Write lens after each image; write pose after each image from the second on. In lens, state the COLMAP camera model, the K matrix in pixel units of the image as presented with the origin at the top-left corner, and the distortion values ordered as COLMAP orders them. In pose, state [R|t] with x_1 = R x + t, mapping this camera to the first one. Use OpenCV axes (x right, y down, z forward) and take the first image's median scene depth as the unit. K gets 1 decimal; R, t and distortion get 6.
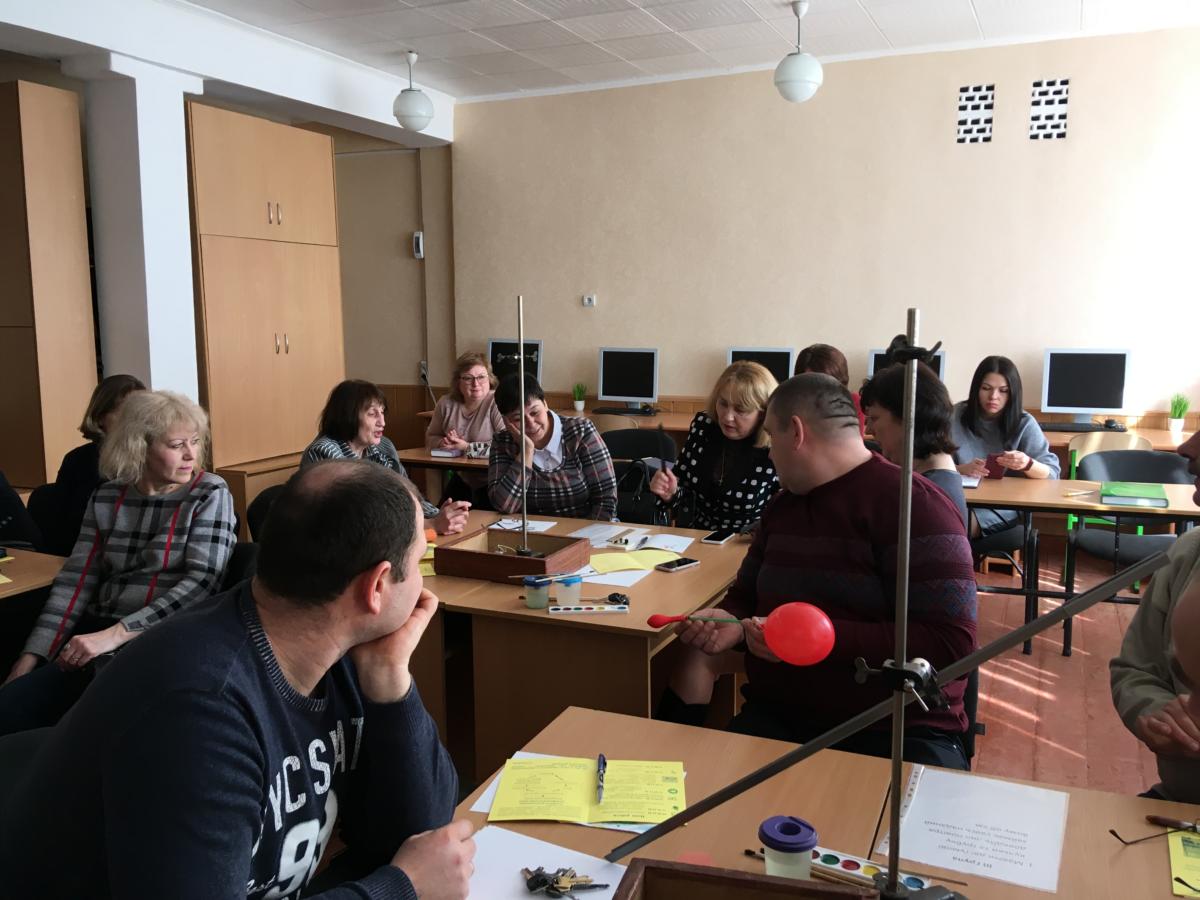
lens RADIAL K [[1015.4, 0, 595.9], [0, 1015.4, 450.6], [0, 0, 1]] dist [0.119665, -0.181482]
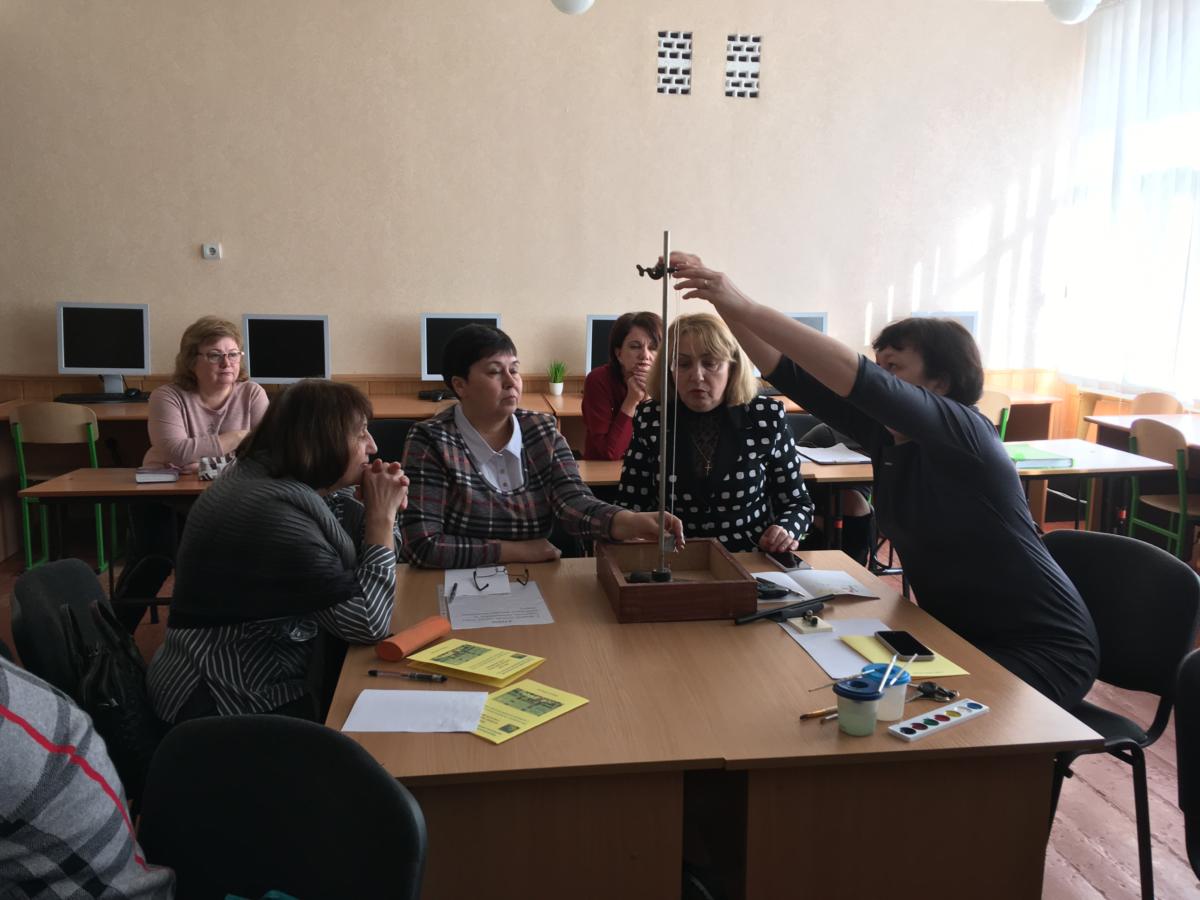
lens RADIAL K [[1015.4, 0, 598.1], [0, 1015.4, 447.5], [0, 0, 1]] dist [0.119665, -0.181482]
pose [[0.840766, -0.078274, 0.535710, -0.228222], [0.063812, 0.996924, 0.045512, -0.024188], [-0.537625, -0.004080, 0.843174, 0.255209]]
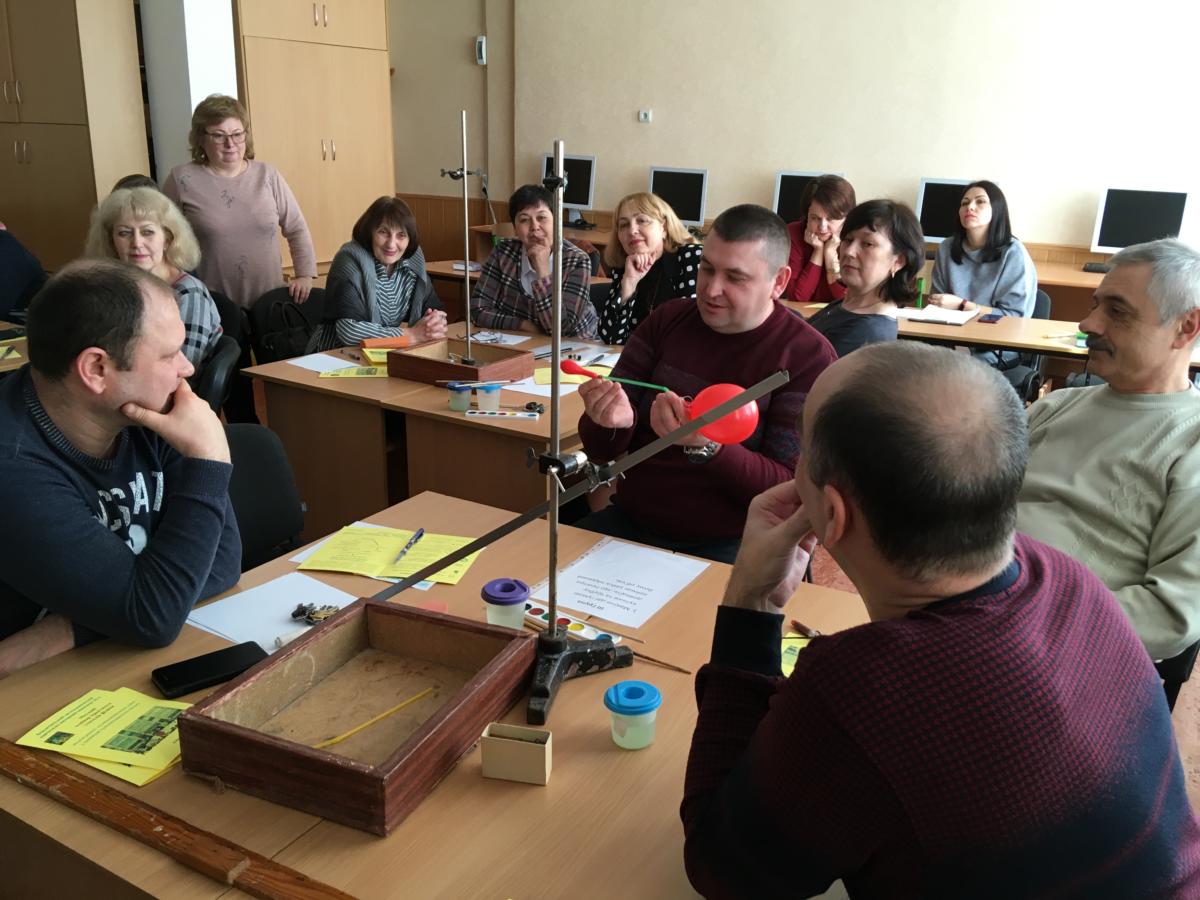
lens RADIAL K [[1015.4, 0, 597.6], [0, 1015.4, 454.0], [0, 0, 1]] dist [0.119665, -0.181482]
pose [[0.991615, 0.068351, -0.109672, 0.096525], [-0.048184, 0.983032, 0.176991, -0.000571], [0.119909, -0.170223, 0.978083, -0.029023]]
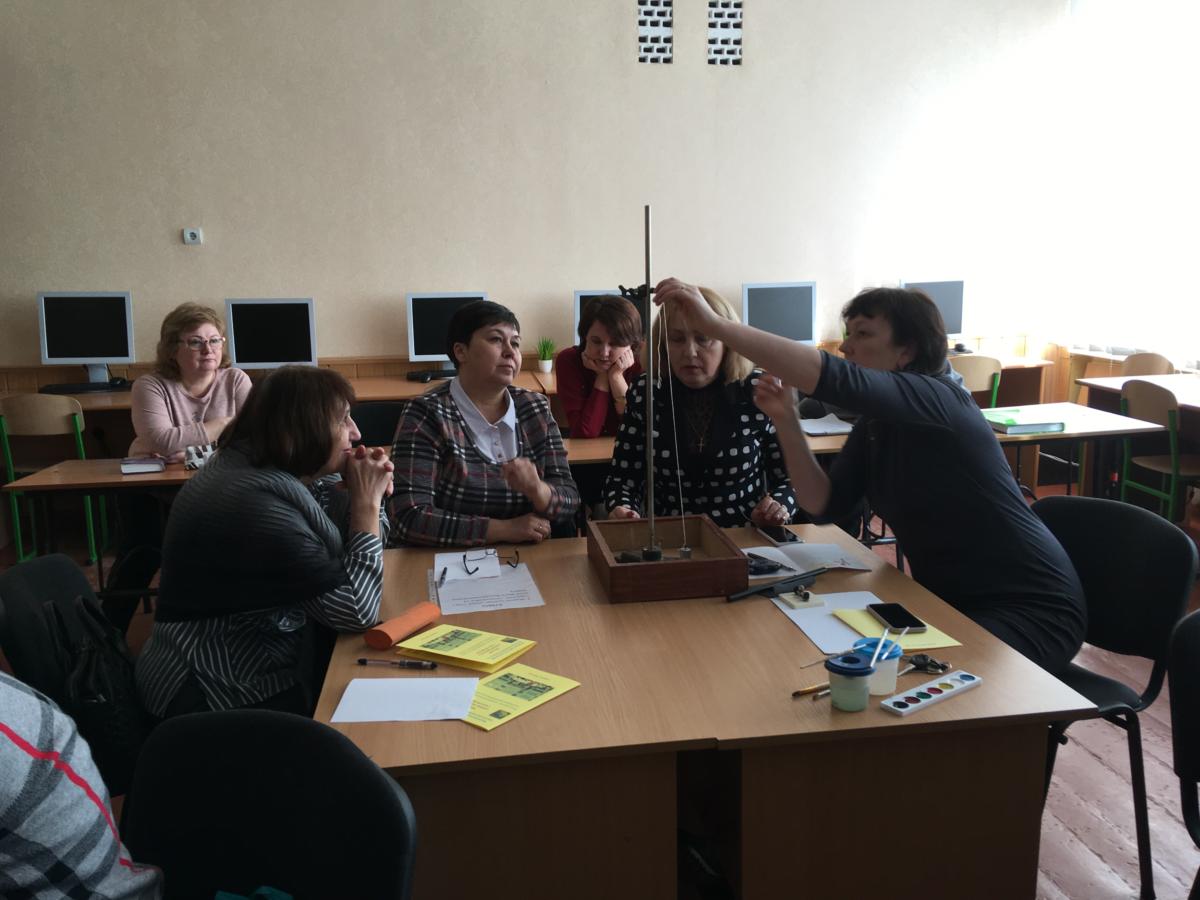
lens RADIAL K [[1015.4, 0, 598.0], [0, 1015.4, 448.2], [0, 0, 1]] dist [0.119665, -0.181482]
pose [[0.835071, -0.115454, 0.537890, -0.223664], [0.091282, 0.993256, 0.071479, -0.025636], [-0.542516, -0.010590, 0.839979, 0.256915]]
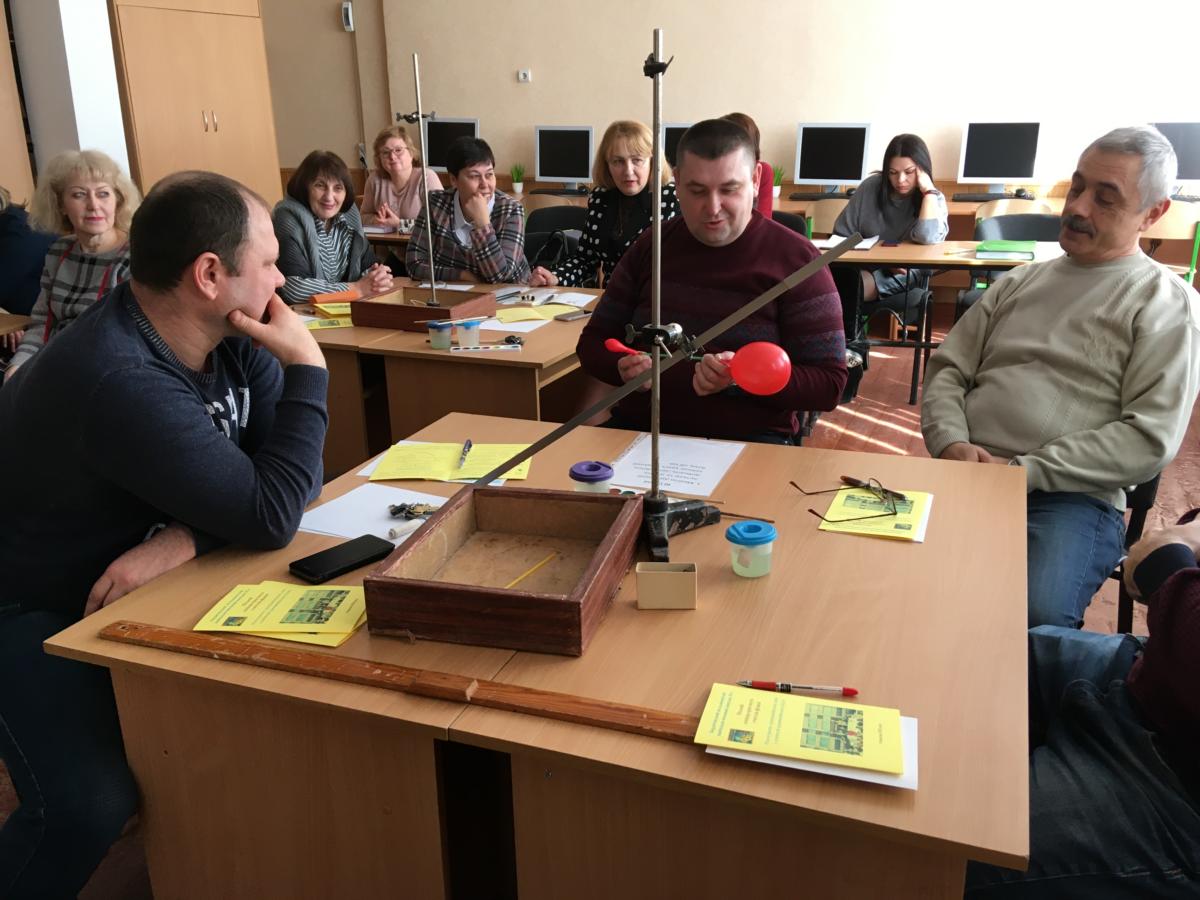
lens RADIAL K [[1015.4, 0, 599.2], [0, 1015.4, 453.9], [0, 0, 1]] dist [0.119665, -0.181482]
pose [[0.999407, -0.019922, 0.028100, 0.037572], [0.014092, 0.980857, 0.194219, 0.023381], [-0.031432, -0.193708, 0.980556, -0.060313]]
